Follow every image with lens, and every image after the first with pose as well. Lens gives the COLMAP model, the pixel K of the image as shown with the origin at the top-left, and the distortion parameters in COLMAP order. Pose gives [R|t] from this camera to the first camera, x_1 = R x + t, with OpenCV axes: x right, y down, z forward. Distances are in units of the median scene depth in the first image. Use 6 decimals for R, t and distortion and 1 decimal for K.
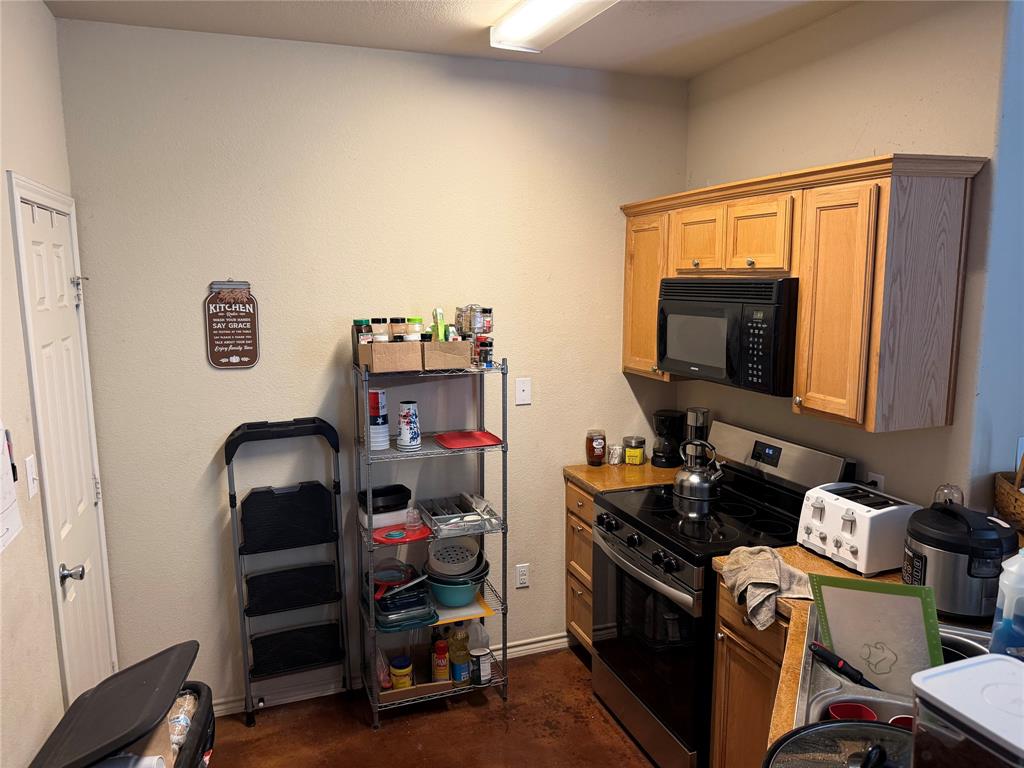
lens RADIAL K [[717.2, 0, 512.8], [0, 717.2, 382.7], [0, 0, 1]] dist [0.008325, 0.000833]
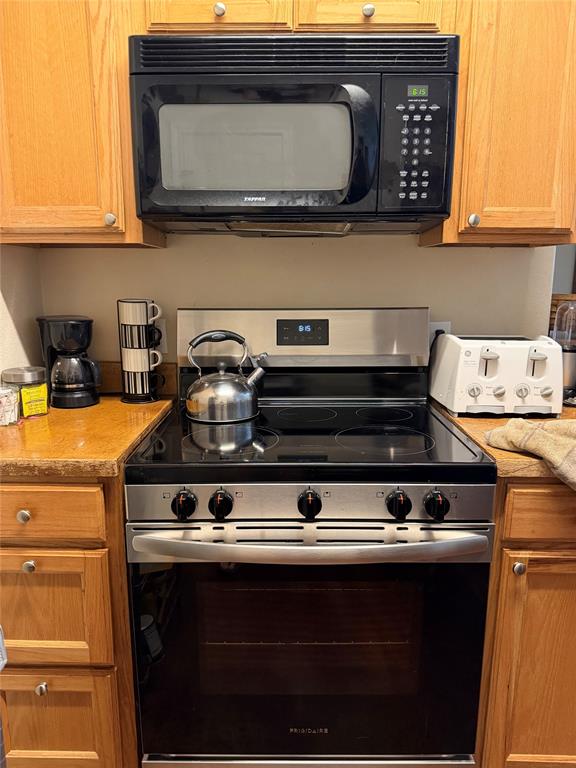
lens RADIAL K [[537.9, 0, 289.8], [0, 537.9, 386.7], [0, 0, 1]] dist [0.008325, 0.000833]
pose [[0.357934, -0.179620, 0.916308, -0.200450], [0.131704, 0.981225, 0.140899, 0.085736], [-0.924412, 0.070249, 0.374870, 0.934906]]
